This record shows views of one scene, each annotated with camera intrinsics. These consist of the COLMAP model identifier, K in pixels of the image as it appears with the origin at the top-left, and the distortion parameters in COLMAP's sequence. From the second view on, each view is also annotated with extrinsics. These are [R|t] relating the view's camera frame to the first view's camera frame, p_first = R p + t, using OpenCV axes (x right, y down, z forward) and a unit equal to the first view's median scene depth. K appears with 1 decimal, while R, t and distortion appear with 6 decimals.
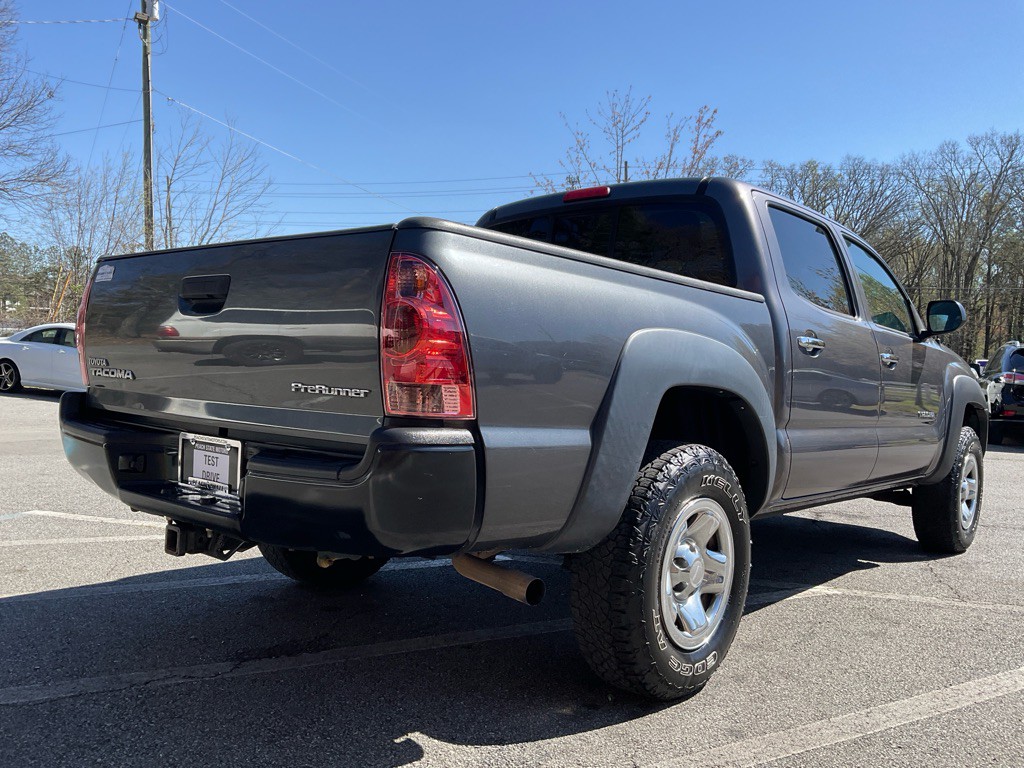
lens RADIAL K [[855.8, 0, 512.0], [0, 855.8, 384.0], [0, 0, 1]] dist [0.049604, -0.077164]
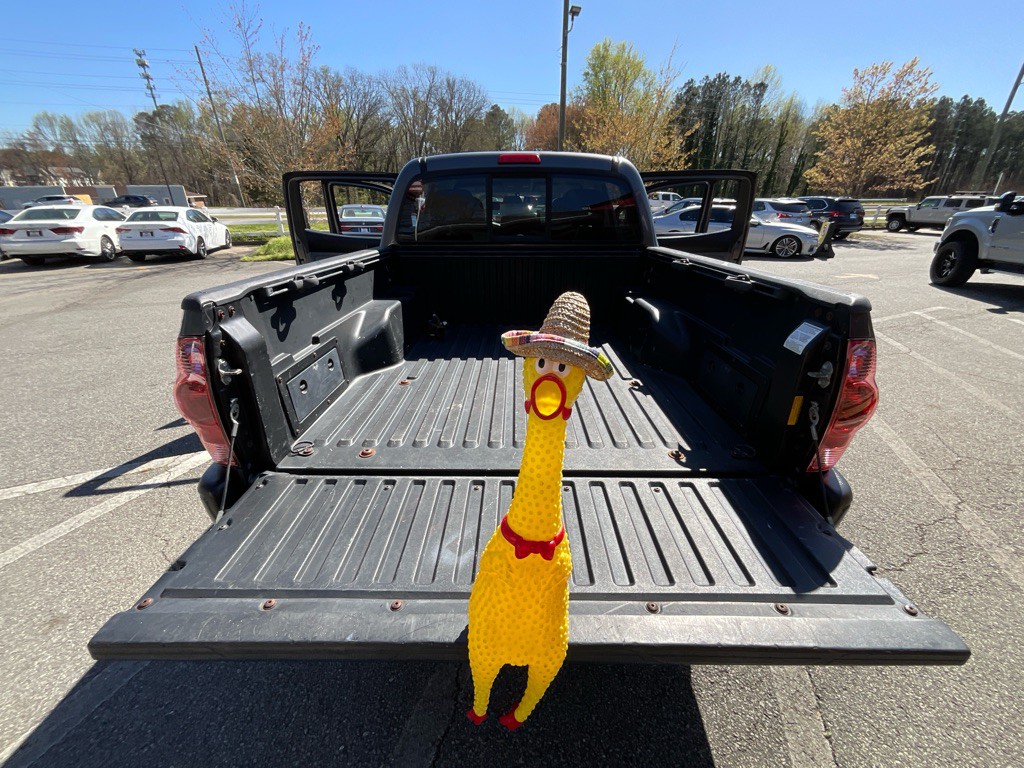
lens RADIAL K [[413.6, 0, 512.0], [0, 413.6, 384.0], [0, 0, 1]] dist [0.008493, -0.000057]
pose [[0.763885, -0.292985, 0.575013, -0.559102], [0.044494, 0.912796, 0.405986, -0.238675], [-0.643817, -0.284542, 0.710307, 0.661056]]
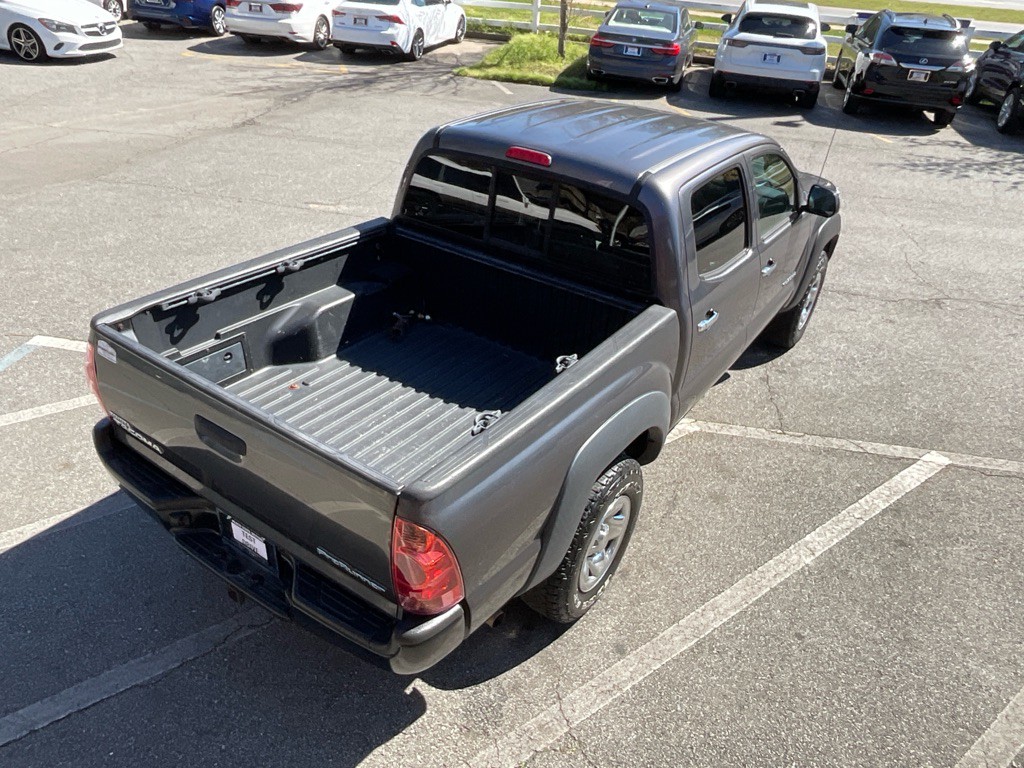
lens RADIAL K [[734.6, 0, 511.6], [0, 734.6, 394.0], [0, 0, 1]] dist [-0.004345, -0.003093]
pose [[0.993420, -0.036535, 0.108548, -0.062429], [-0.026350, 0.849426, 0.527050, -0.650714], [-0.111459, -0.526442, 0.842874, 0.127003]]
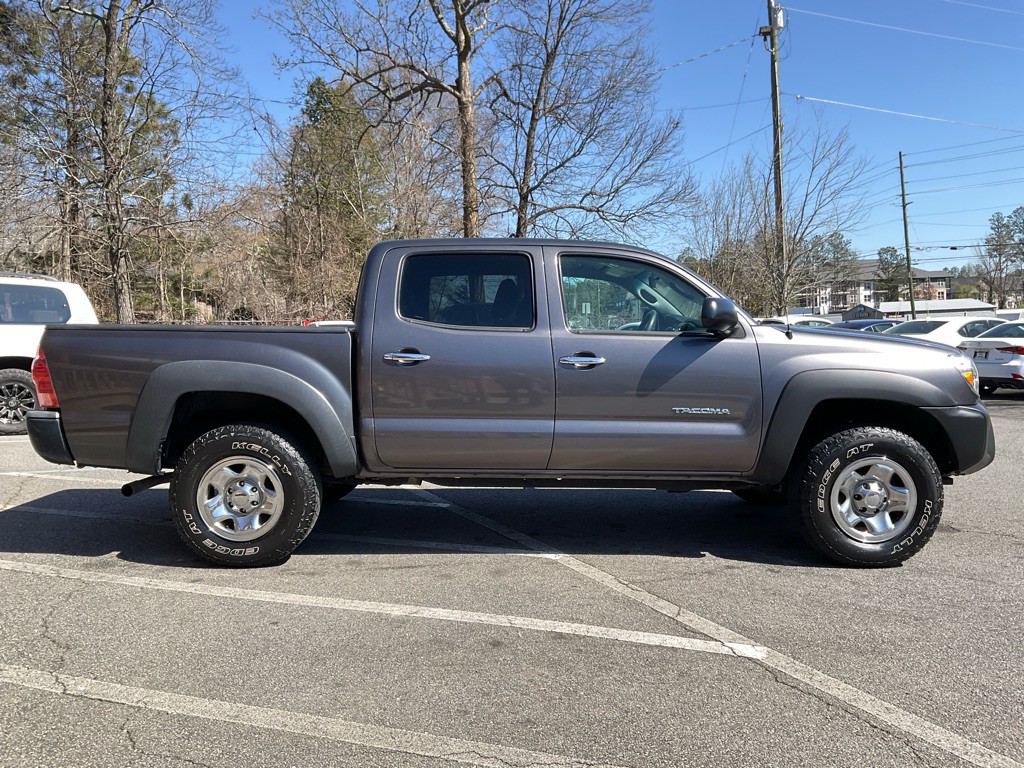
lens RADIAL K [[866.6, 0, 499.4], [0, 866.6, 386.6], [0, 0, 1]] dist [0.001791, -0.010023]
pose [[0.639305, 0.001469, -0.768952, 1.959002], [0.020110, 0.999624, 0.018629, -0.027815], [0.768691, -0.027373, 0.639035, 0.306748]]
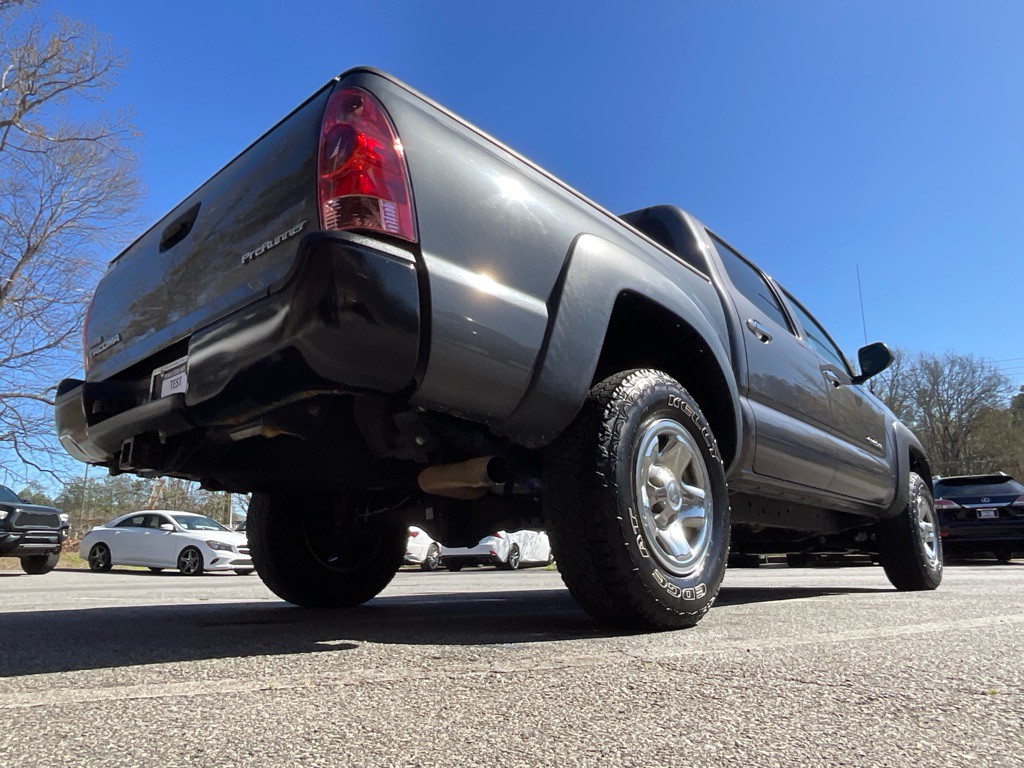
lens RADIAL K [[680.2, 0, 512.0], [0, 680.2, 384.0], [0, 0, 1]] dist [0.000457, -0.003084]
pose [[0.998455, -0.055143, -0.006881, 0.046185], [0.051141, 0.960242, -0.274446, 0.312476], [0.021741, 0.273670, 0.961578, 0.231718]]
